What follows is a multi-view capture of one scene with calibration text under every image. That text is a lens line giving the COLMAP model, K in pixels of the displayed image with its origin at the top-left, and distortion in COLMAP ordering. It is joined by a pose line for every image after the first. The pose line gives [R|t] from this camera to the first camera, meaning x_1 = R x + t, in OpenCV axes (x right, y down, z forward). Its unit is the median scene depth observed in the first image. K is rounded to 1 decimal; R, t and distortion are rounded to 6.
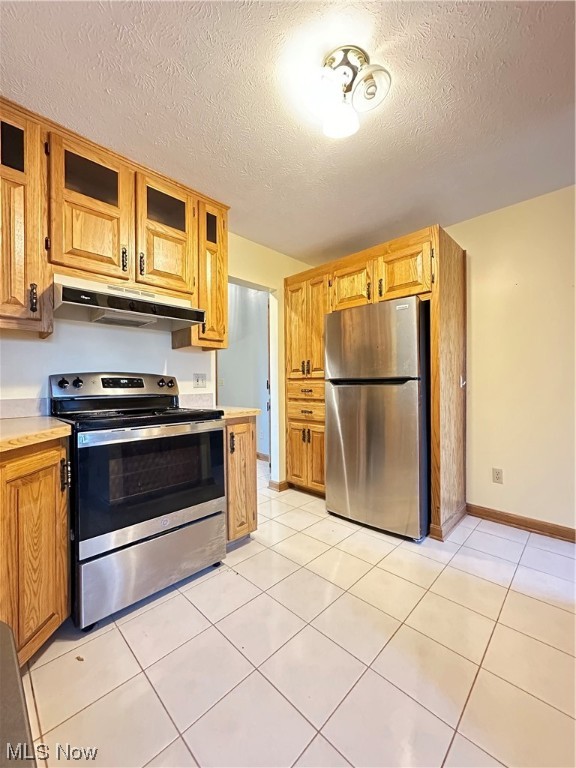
lens RADIAL K [[307.8, 0, 286.3], [0, 307.8, 384.8], [0, 0, 1]] dist [-0.001667, 0.000833]
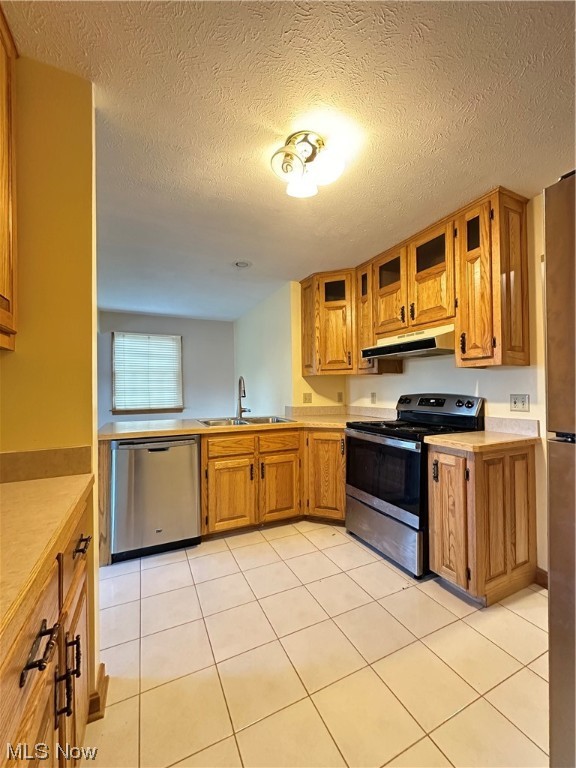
lens RADIAL K [[307.8, 0, 290.1], [0, 307.8, 384.9], [0, 0, 1]] dist [-0.001667, 0.000833]
pose [[-0.336715, 0.000669, -0.941606, 0.840652], [0.004635, 0.999989, -0.000948, -0.076799], [0.941595, -0.004684, -0.336714, 0.859136]]
